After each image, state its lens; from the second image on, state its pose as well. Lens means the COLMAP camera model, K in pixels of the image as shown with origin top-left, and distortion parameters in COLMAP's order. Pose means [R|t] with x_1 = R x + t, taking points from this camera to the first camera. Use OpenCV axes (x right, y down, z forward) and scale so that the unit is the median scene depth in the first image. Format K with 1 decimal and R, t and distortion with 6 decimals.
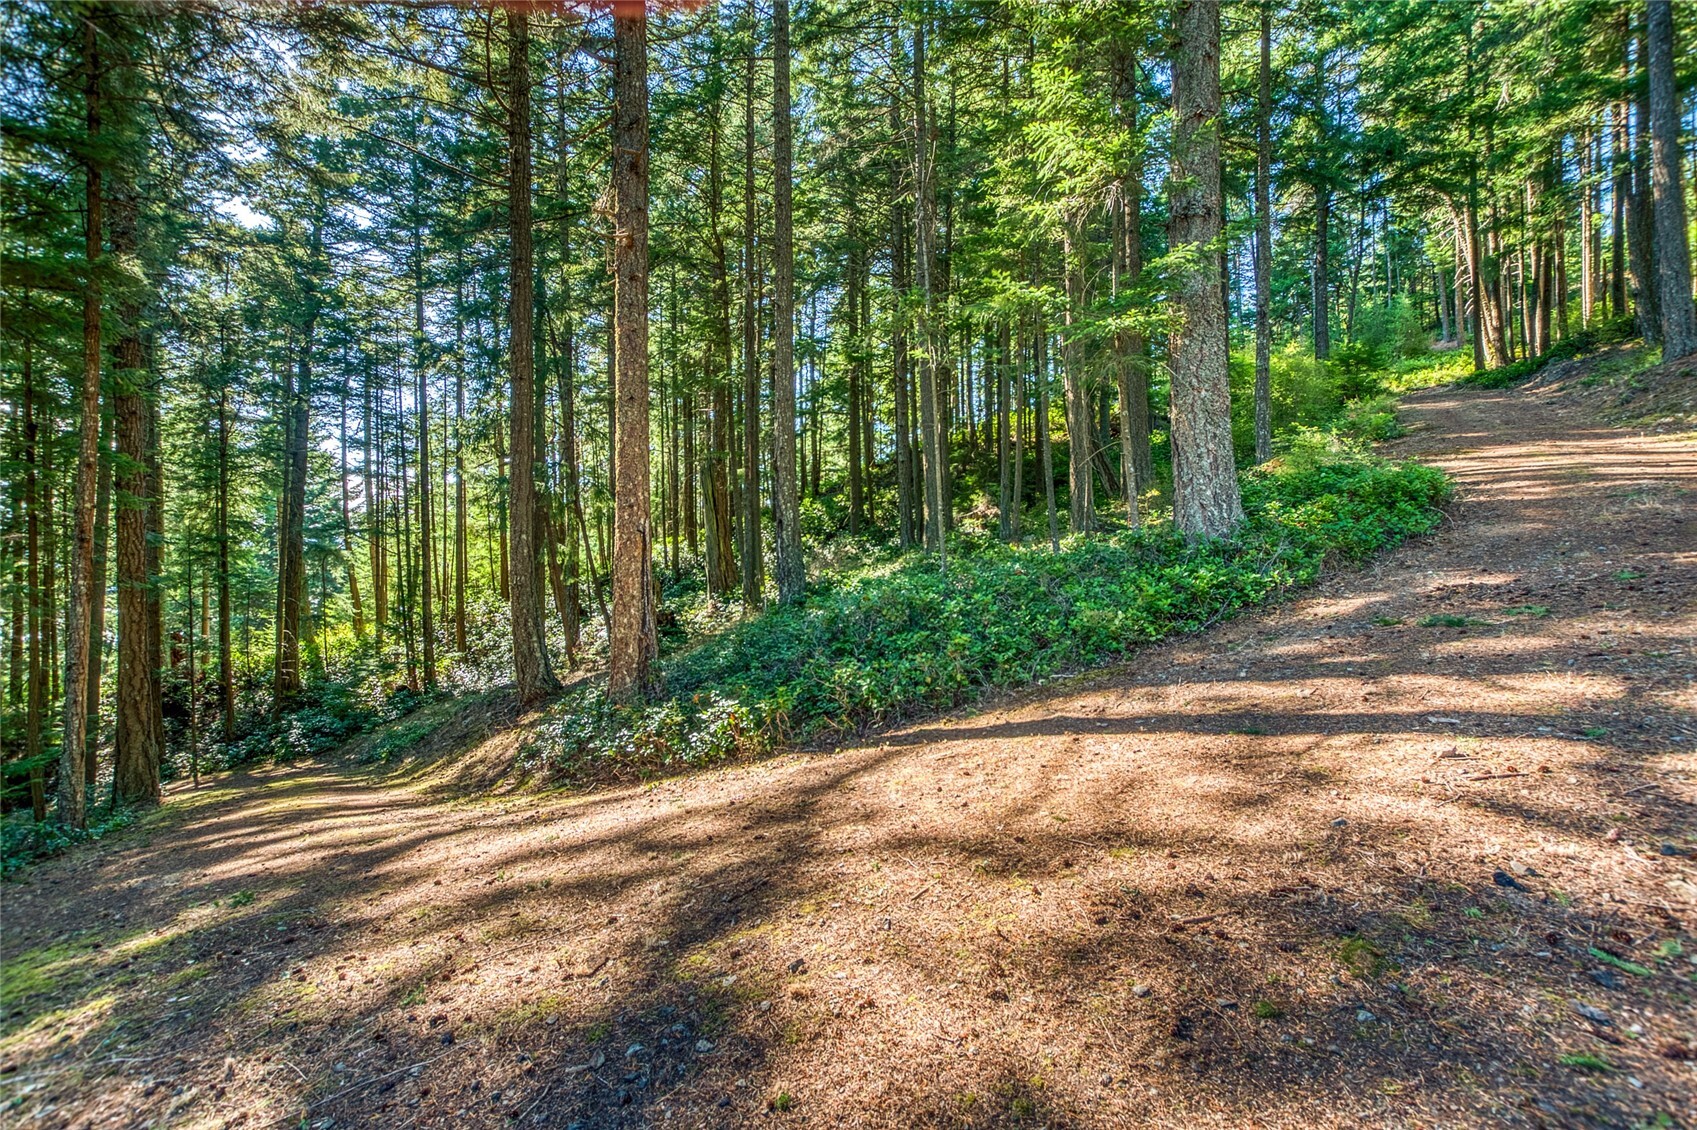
lens RADIAL K [[719.9, 0, 827.7], [0, 719.9, 570.6], [0, 0, 1]] dist [-0.049600, 0.008486]
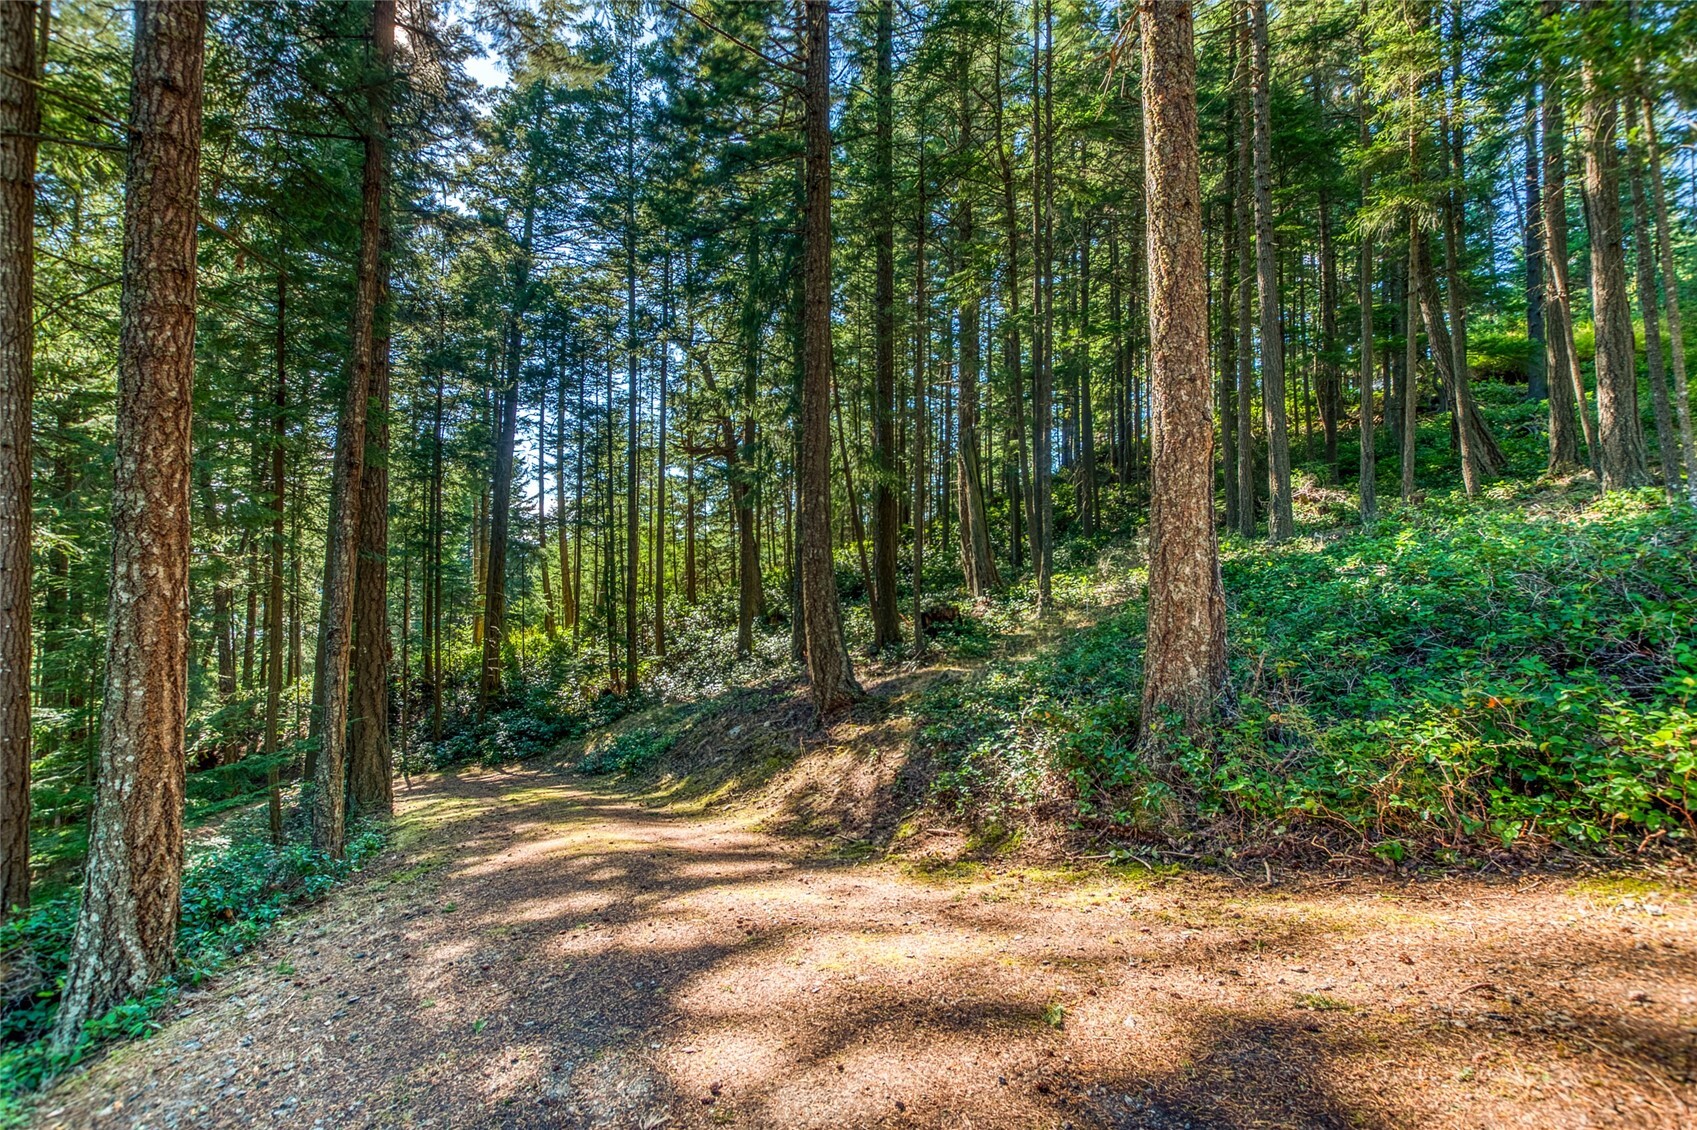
lens RADIAL K [[719.9, 0, 827.7], [0, 719.9, 570.6], [0, 0, 1]] dist [-0.049600, 0.008486]
pose [[0.984624, 0.009760, -0.174412, -0.155494], [-0.014951, 0.999483, -0.028474, 0.029568], [0.174044, 0.030644, 0.984261, 0.120004]]
